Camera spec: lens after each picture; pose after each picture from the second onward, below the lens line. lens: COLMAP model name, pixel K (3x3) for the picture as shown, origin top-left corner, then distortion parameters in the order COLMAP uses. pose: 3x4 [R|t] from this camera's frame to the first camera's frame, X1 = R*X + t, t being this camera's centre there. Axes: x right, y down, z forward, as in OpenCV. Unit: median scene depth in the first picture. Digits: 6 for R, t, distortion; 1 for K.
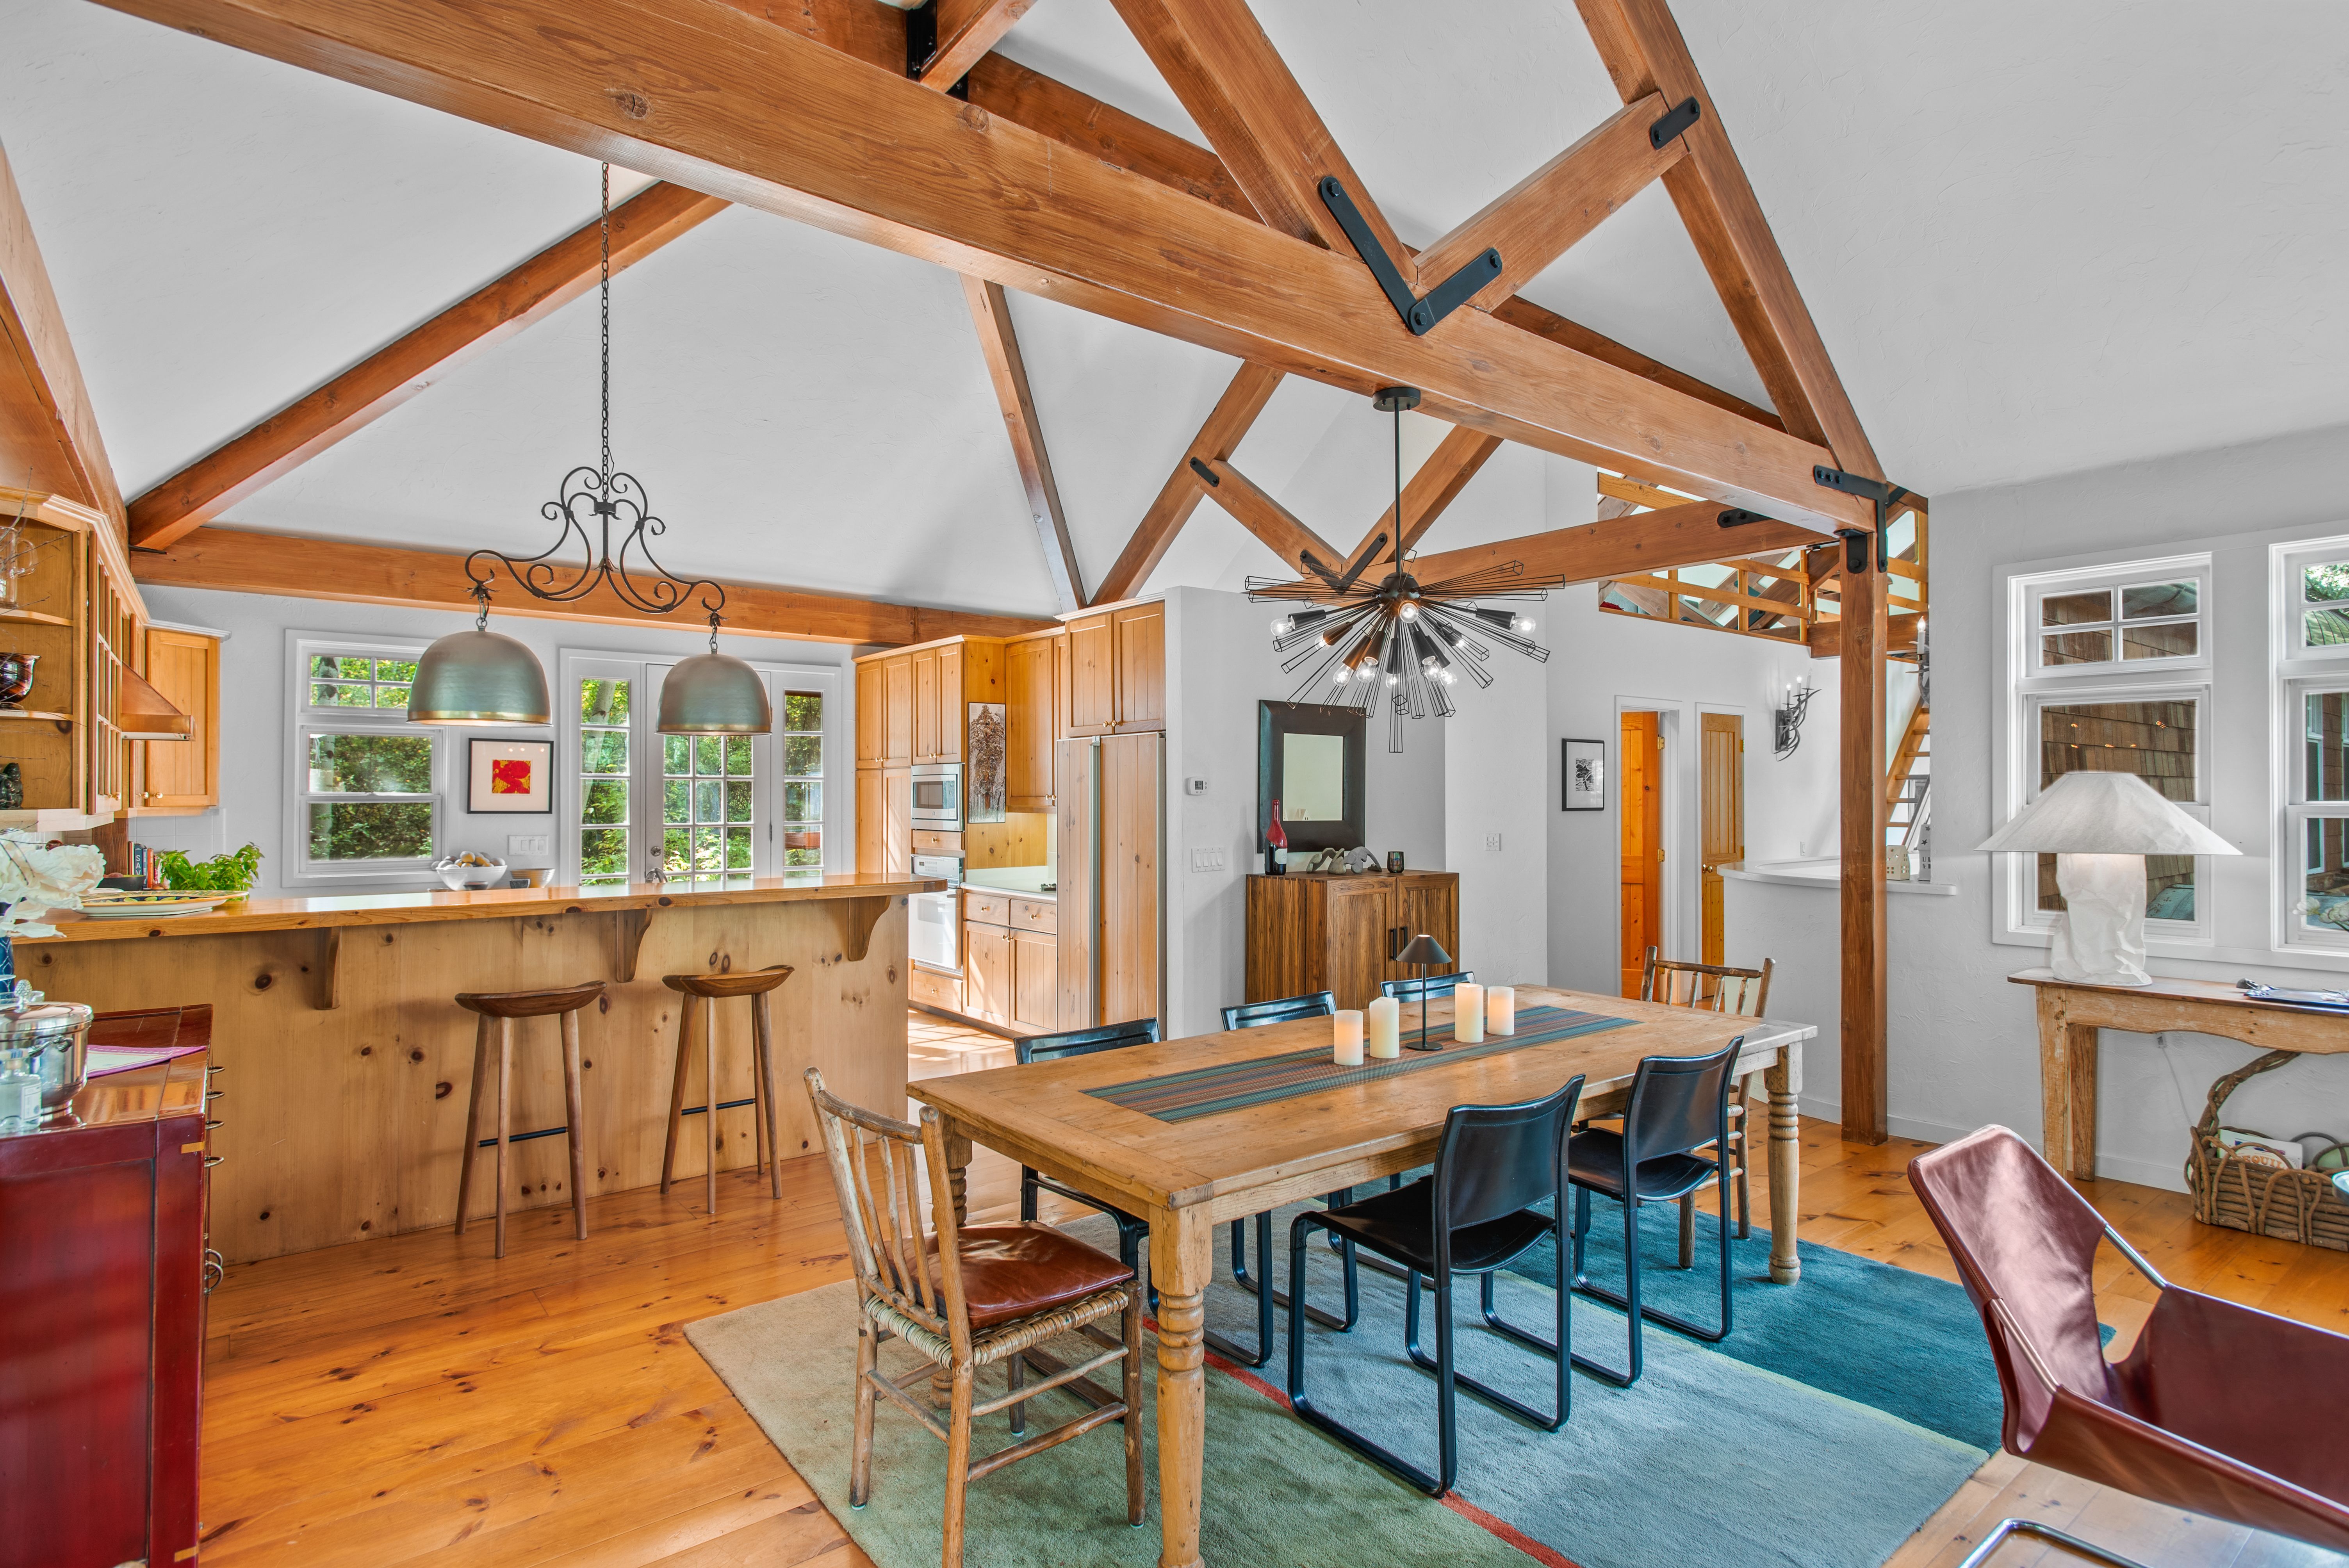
lens RADIAL K [[1198.9, 0, 1174.5], [0, 1198.9, 784.0], [0, 0, 1]] dist [0.016246, -0.000628]
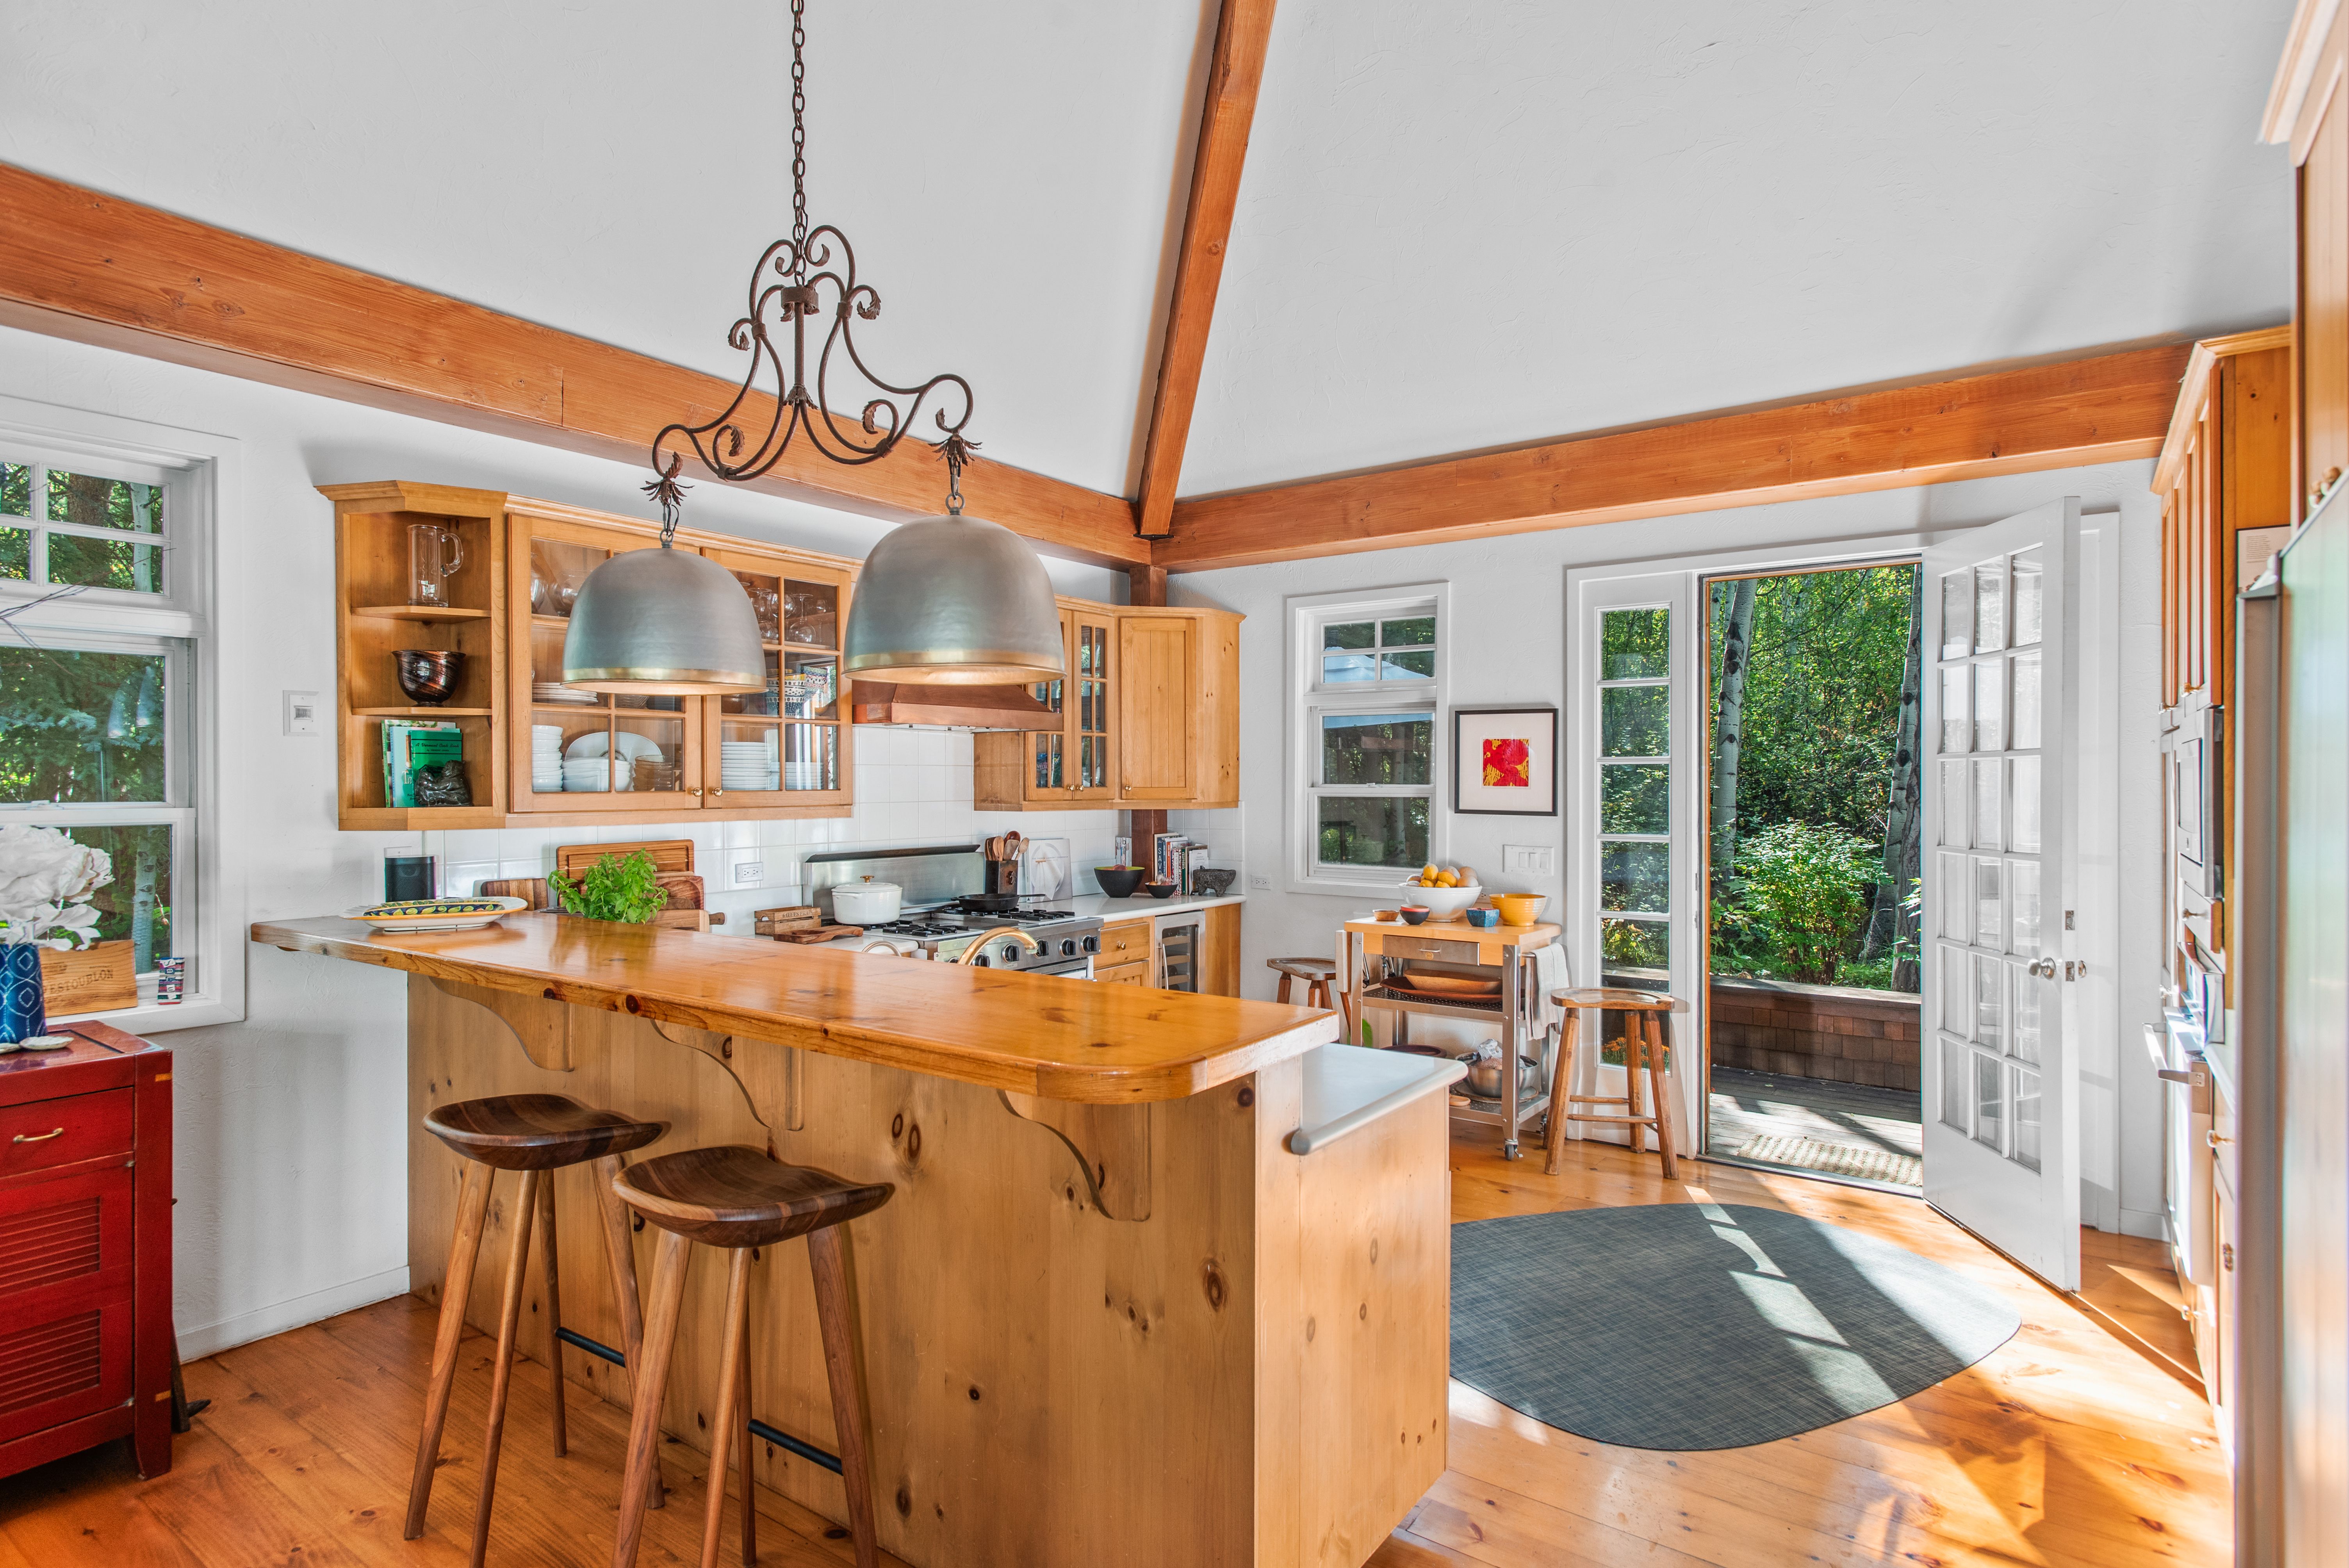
lens RADIAL K [[1218.7, 0, 1195.1], [0, 1218.7, 782.9], [0, 0, 1]] dist [0.004136, -0.000317]
pose [[0.286355, 0.002370, -0.958121, 0.143593], [0.008492, 0.999951, 0.005012, 0.001441], [0.958086, -0.009572, 0.286321, 1.016115]]
